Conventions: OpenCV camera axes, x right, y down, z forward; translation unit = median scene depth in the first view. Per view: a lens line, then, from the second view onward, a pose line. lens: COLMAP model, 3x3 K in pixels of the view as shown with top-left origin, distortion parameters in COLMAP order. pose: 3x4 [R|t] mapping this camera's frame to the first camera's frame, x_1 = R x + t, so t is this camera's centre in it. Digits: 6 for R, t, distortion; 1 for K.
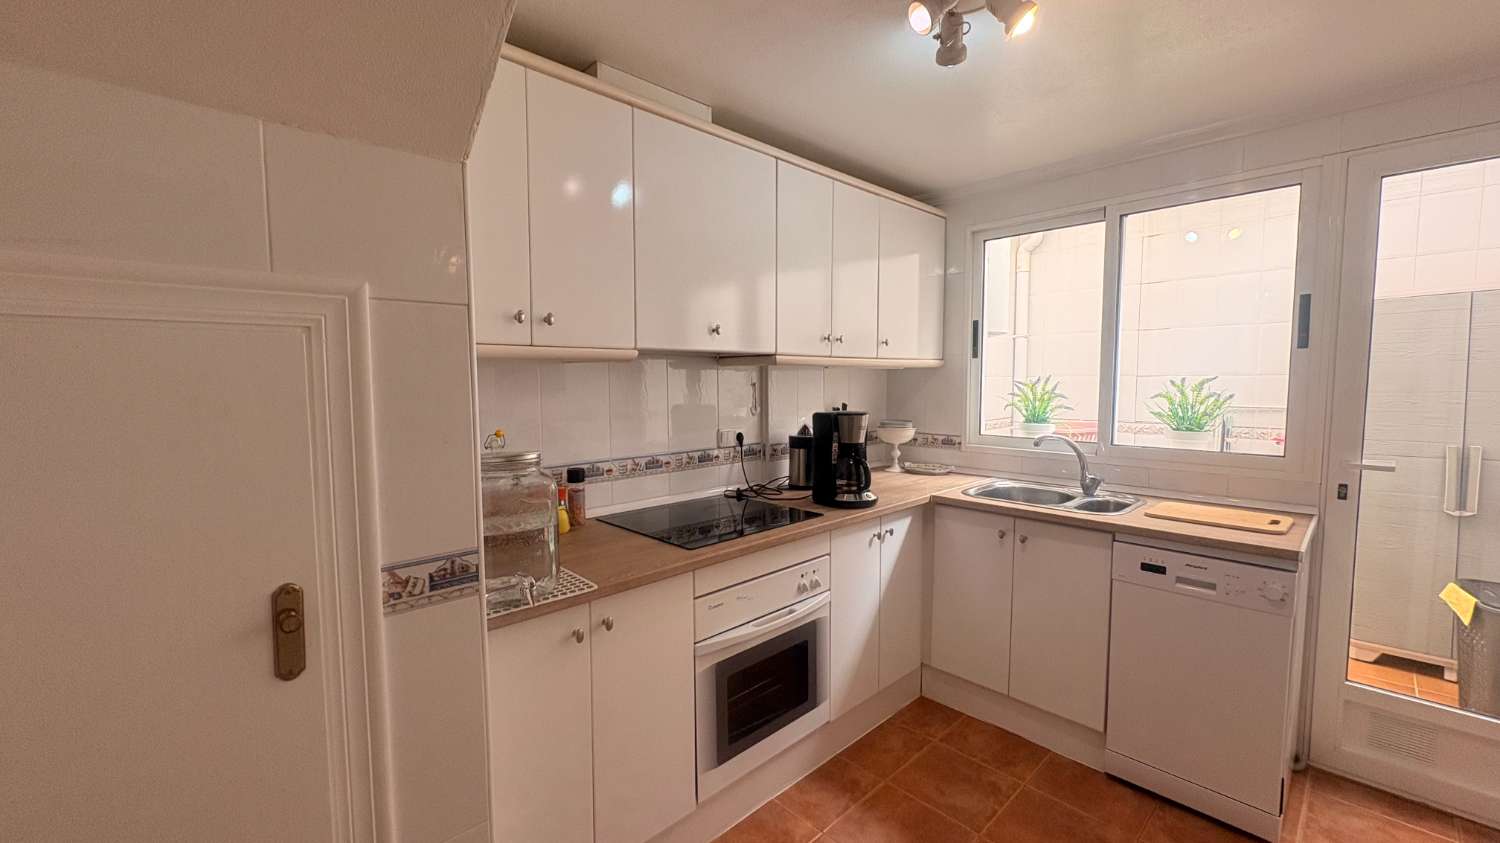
lens RADIAL K [[599.1, 0, 754.3], [0, 599.1, 422.4], [0, 0, 1]] dist [-0.000712, 0.000380]
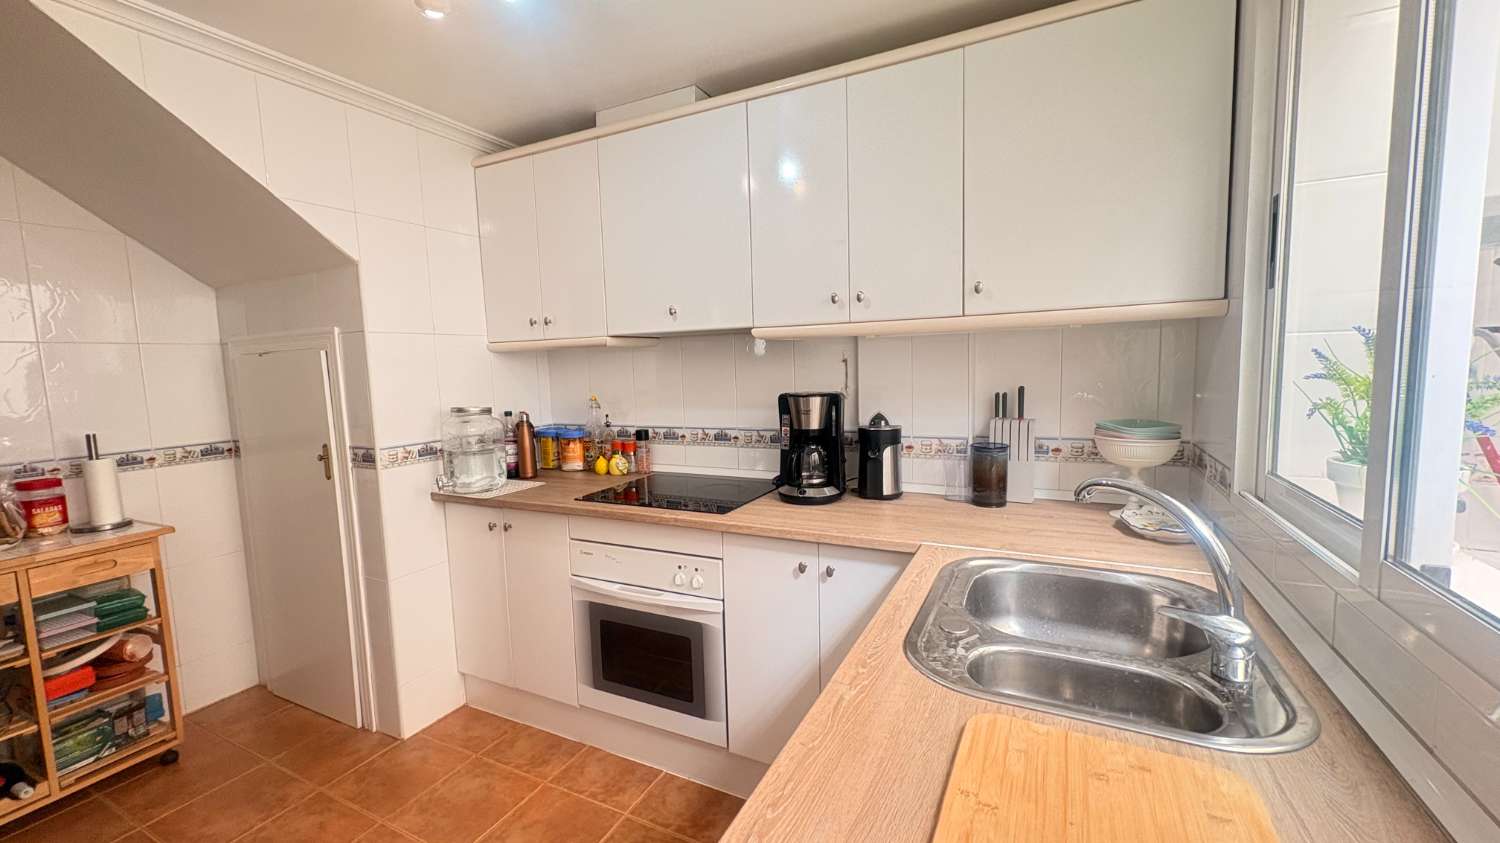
lens RADIAL K [[599.1, 0, 754.3], [0, 599.1, 422.4], [0, 0, 1]] dist [-0.000712, 0.000380]
pose [[0.333289, 0.088177, -0.938692, 0.800186], [-0.042422, 0.996011, 0.078499, -0.040057], [0.941870, 0.013658, 0.335701, 0.644071]]
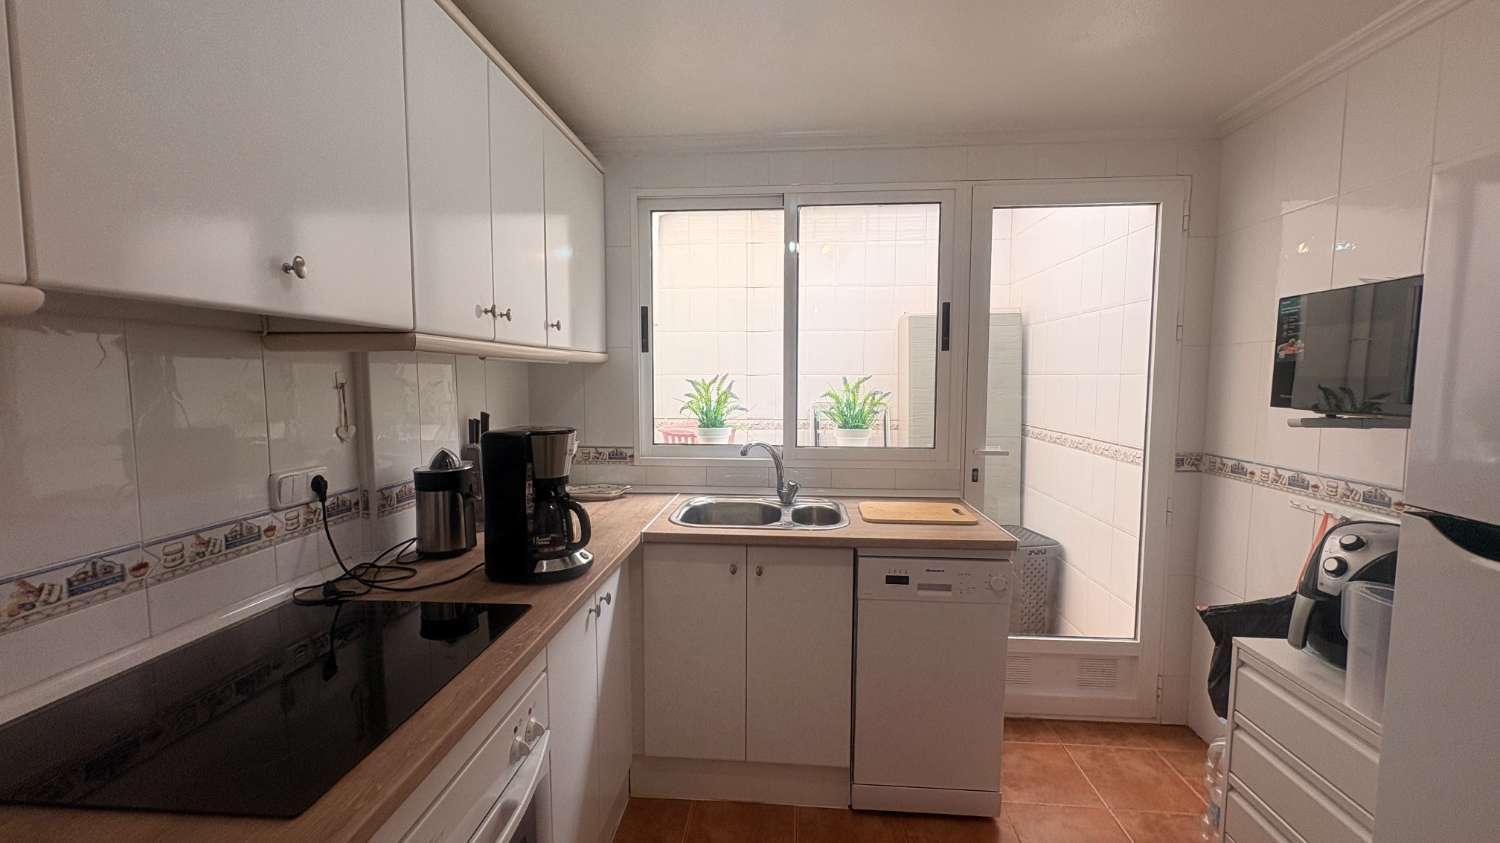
lens RADIAL K [[599.1, 0, 754.3], [0, 599.1, 422.4], [0, 0, 1]] dist [-0.000712, 0.000380]
pose [[0.749281, -0.046512, 0.660617, -0.087858], [0.045273, 0.998794, 0.018972, -0.024381], [-0.660703, 0.015693, 0.750483, 0.352720]]
